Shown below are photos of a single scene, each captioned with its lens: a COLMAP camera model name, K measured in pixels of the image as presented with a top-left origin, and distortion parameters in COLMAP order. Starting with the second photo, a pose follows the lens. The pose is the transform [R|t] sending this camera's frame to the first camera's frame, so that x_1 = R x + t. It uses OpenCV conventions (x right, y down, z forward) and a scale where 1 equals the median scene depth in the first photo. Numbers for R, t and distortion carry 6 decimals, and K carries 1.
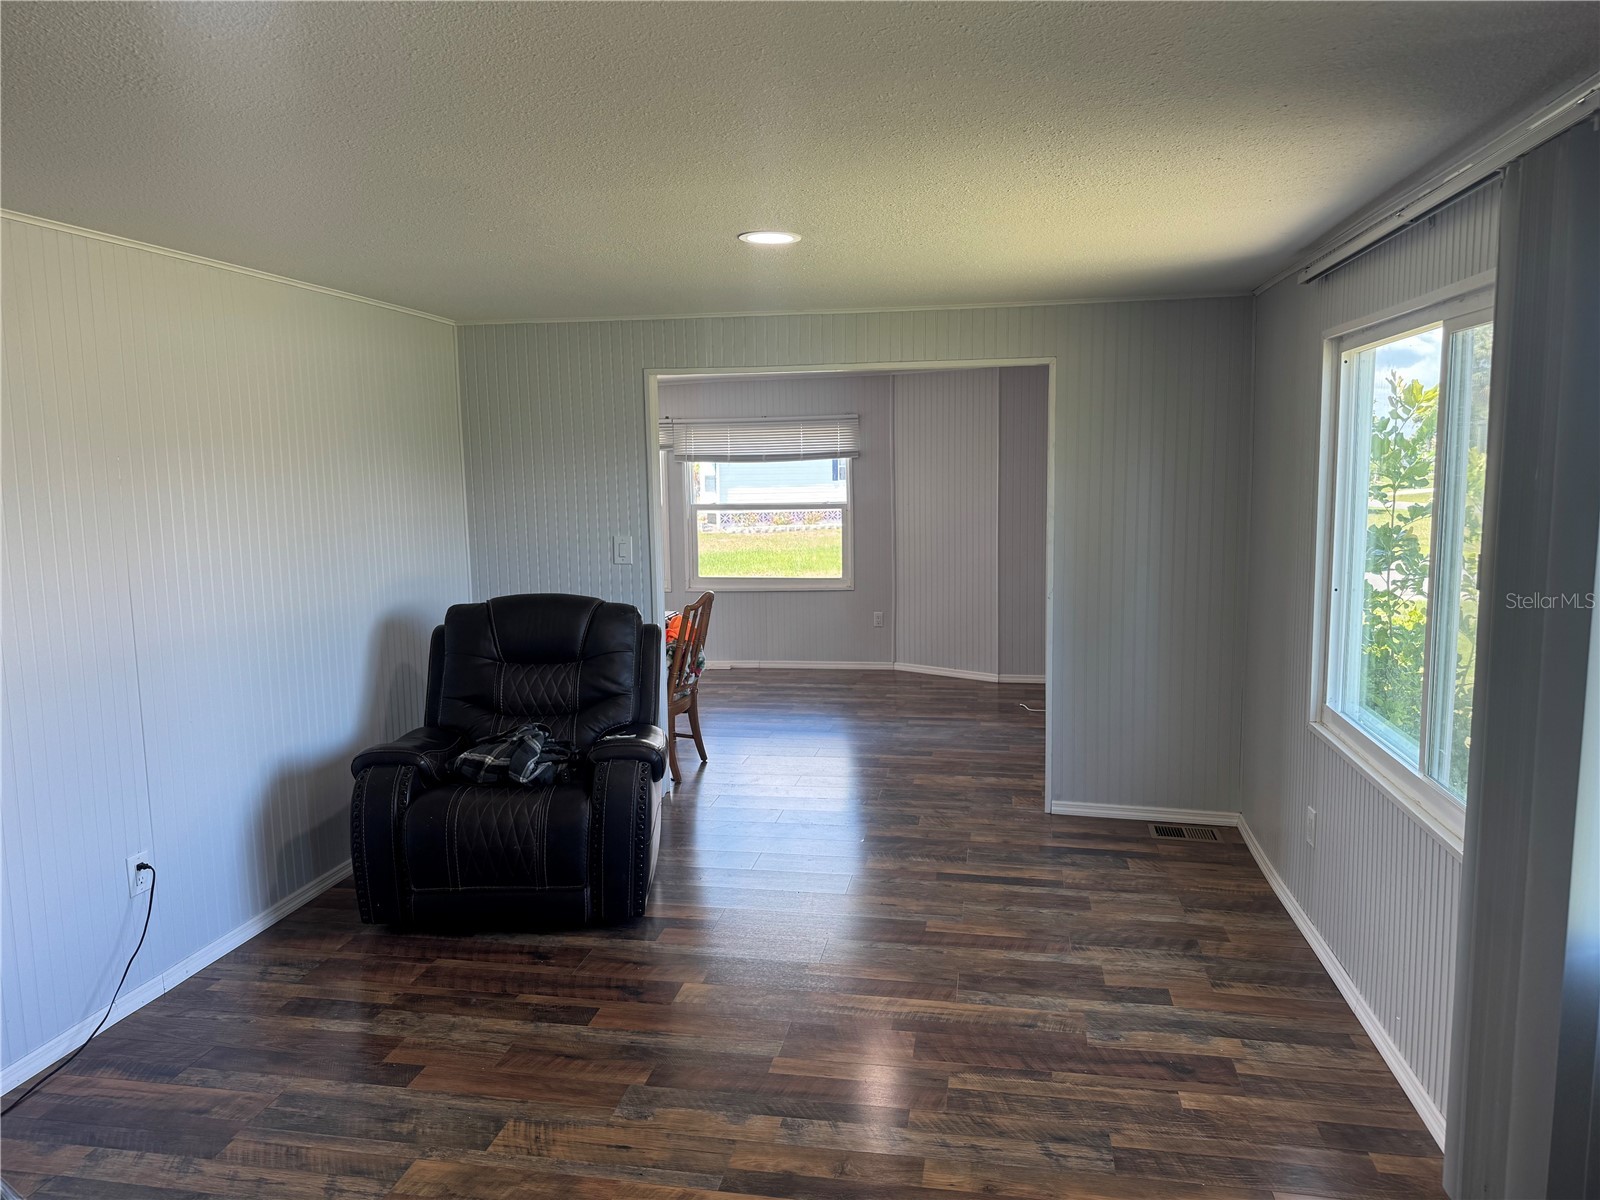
lens RADIAL K [[1116.6, 0, 803.3], [0, 1116.6, 604.0], [0, 0, 1]] dist [0.090323, -0.108143]
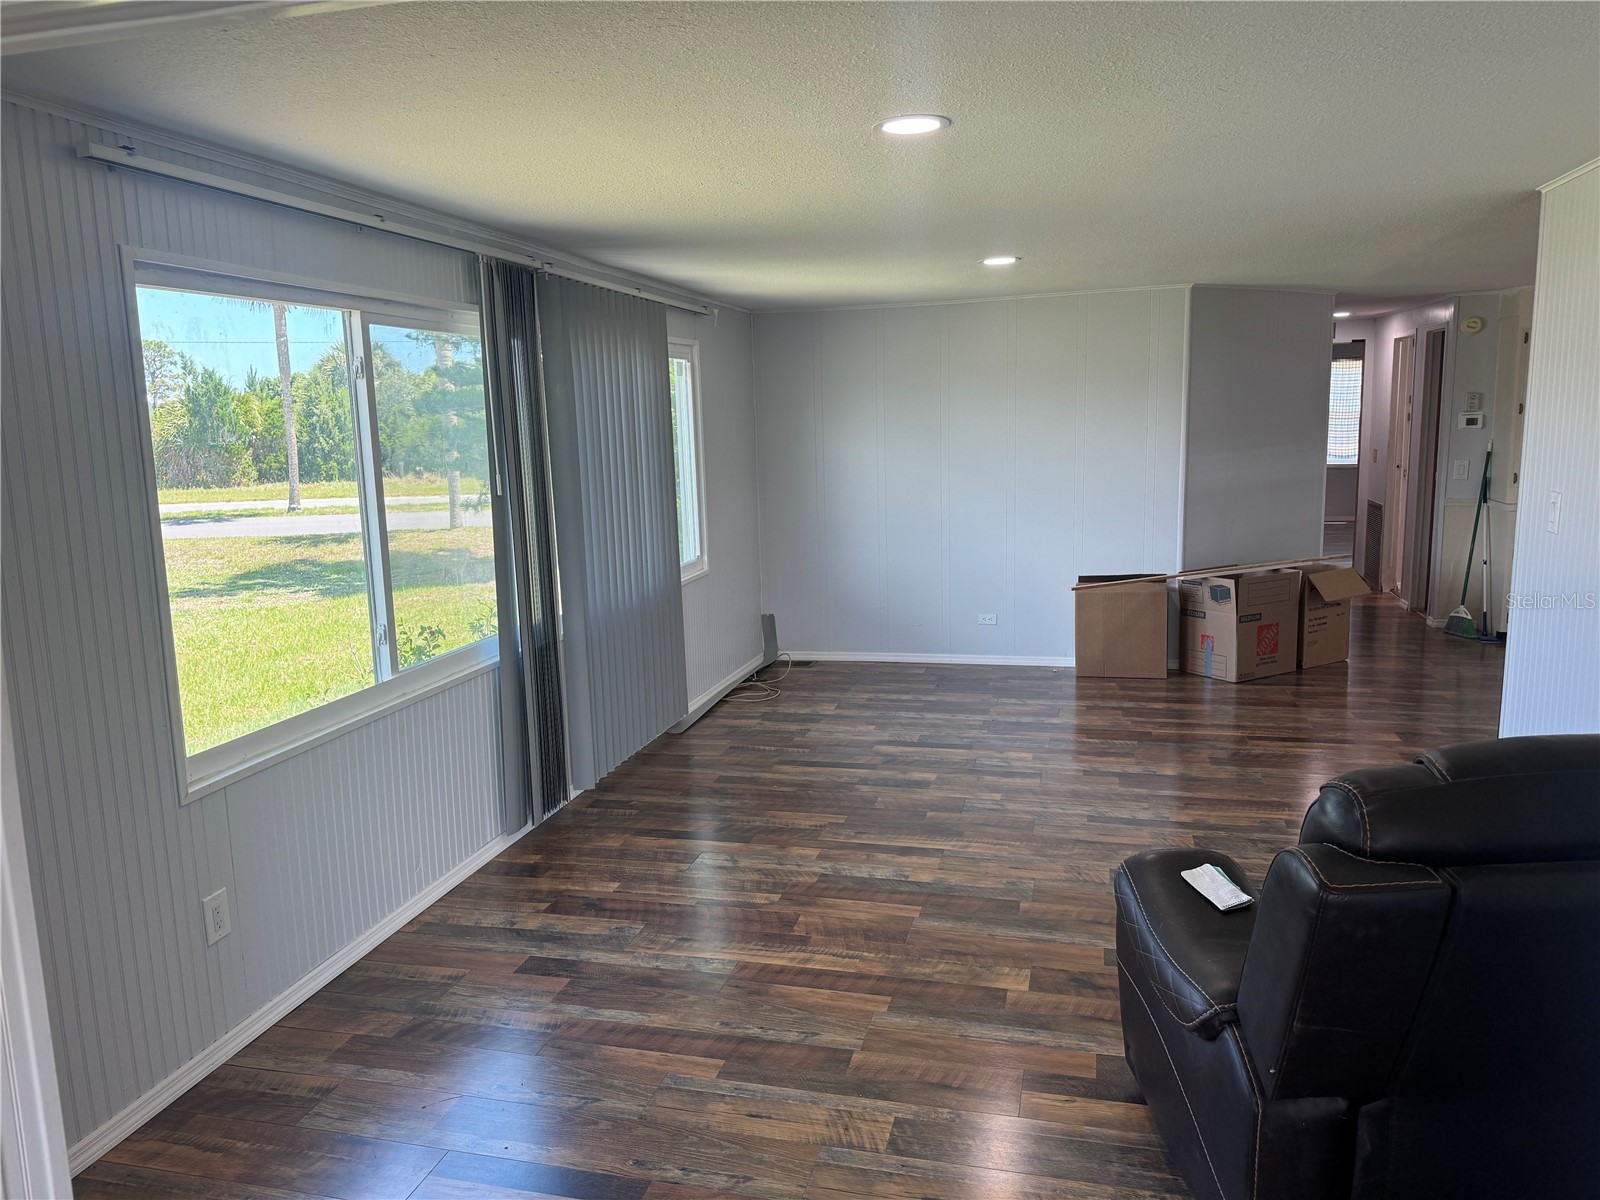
lens RADIAL K [[1116.6, 0, 817.0], [0, 1116.6, 583.9], [0, 0, 1]] dist [0.090323, -0.108143]
pose [[-0.997153, 0.026540, 0.070585, -0.012982], [0.045101, 0.960052, 0.276164, -0.263410], [-0.060436, 0.278561, -0.958515, 2.076337]]
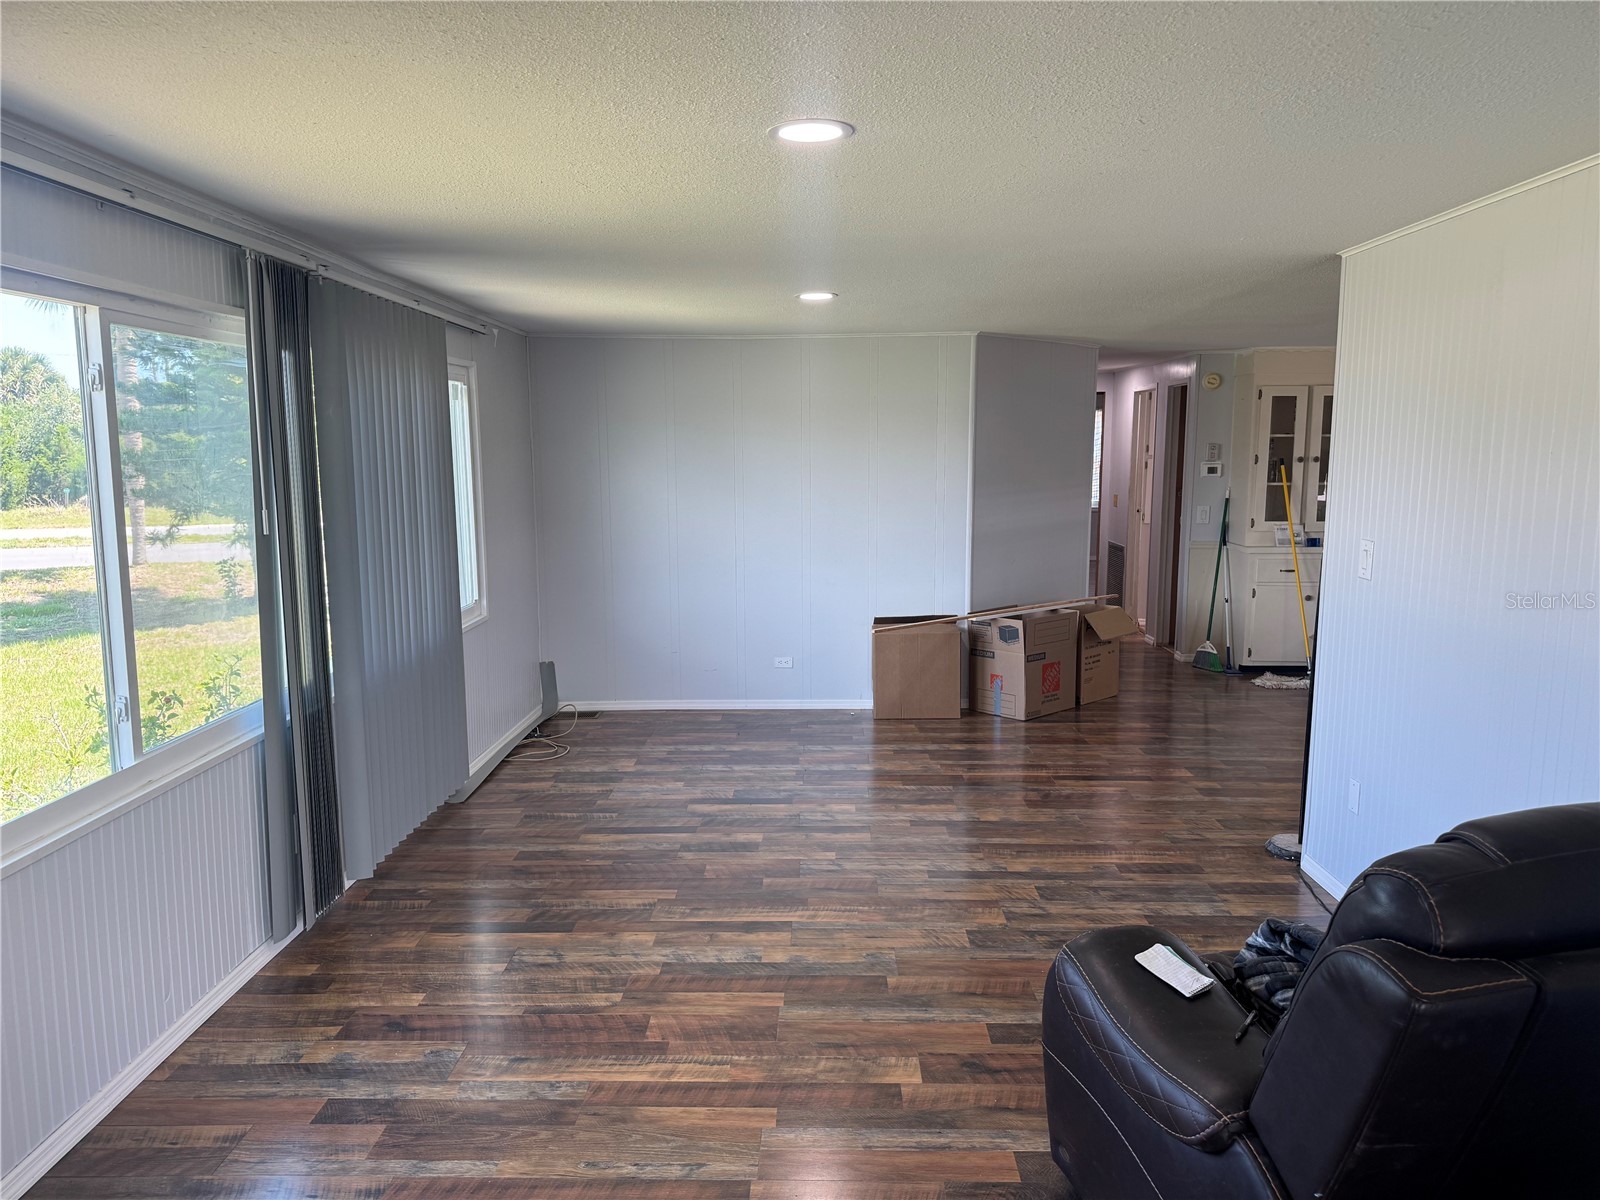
lens RADIAL K [[1116.6, 0, 807.3], [0, 1116.6, 586.7], [0, 0, 1]] dist [0.090323, -0.108143]
pose [[-0.986435, 0.032251, -0.160955, 0.112082], [-0.009611, 0.967481, 0.252759, -0.251767], [0.163872, 0.250878, -0.954047, 1.959924]]
